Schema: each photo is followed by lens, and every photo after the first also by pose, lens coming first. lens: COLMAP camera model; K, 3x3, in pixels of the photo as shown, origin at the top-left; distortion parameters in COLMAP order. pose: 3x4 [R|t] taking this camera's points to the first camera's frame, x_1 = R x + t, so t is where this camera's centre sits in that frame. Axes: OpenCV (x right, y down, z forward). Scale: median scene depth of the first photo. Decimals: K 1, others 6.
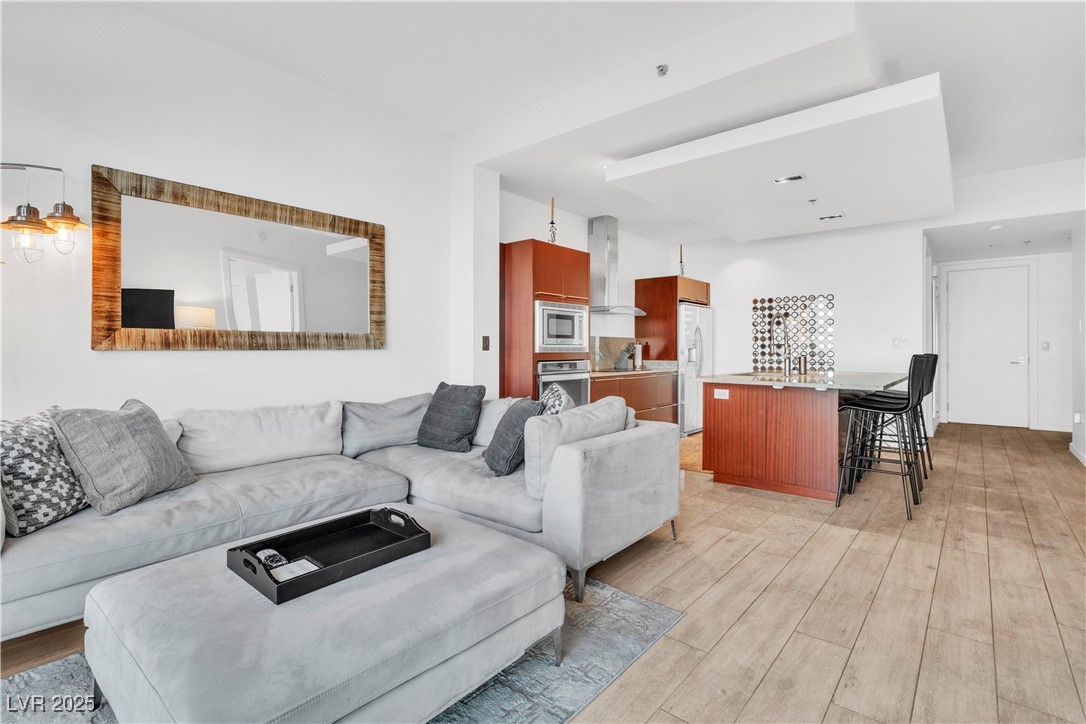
lens RADIAL K [[511.7, 0, 549.8], [0, 511.7, 347.3], [0, 0, 1]] dist [0.001244, 0.002221]
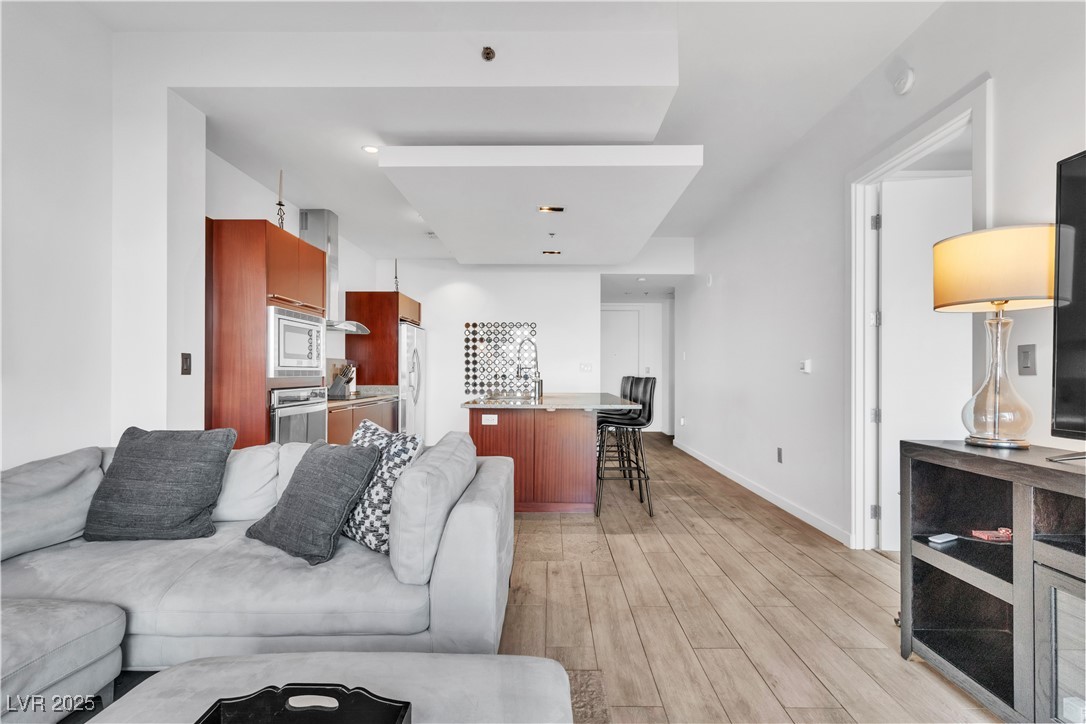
lens RADIAL K [[511.7, 0, 547.0], [0, 511.7, 372.6], [0, 0, 1]] dist [0.001244, 0.002221]
pose [[0.770702, -0.000242, 0.637196, -0.183332], [-0.002511, 0.999991, 0.003417, -0.000169], [-0.637191, -0.004233, 0.770694, 0.184080]]
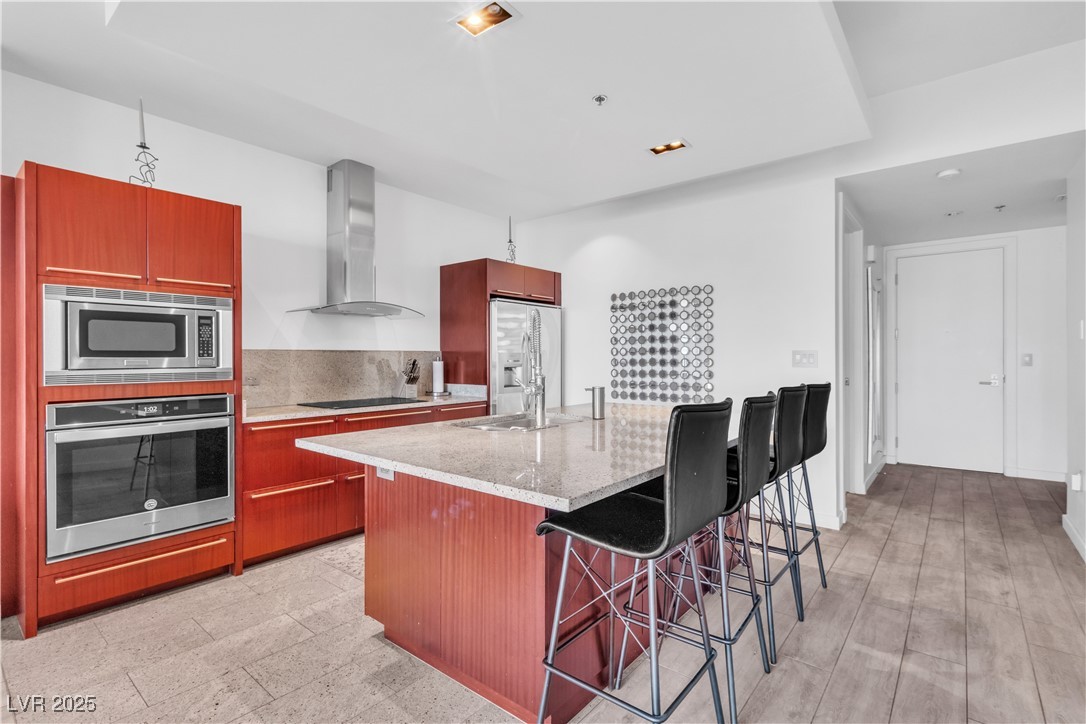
lens RADIAL K [[511.7, 0, 550.7], [0, 511.7, 358.9], [0, 0, 1]] dist [0.001244, 0.002221]
pose [[0.999853, -0.004110, 0.016648, 0.462504], [0.003994, 0.999967, 0.007018, -0.017960], [-0.016676, -0.006950, 0.999837, 0.472158]]
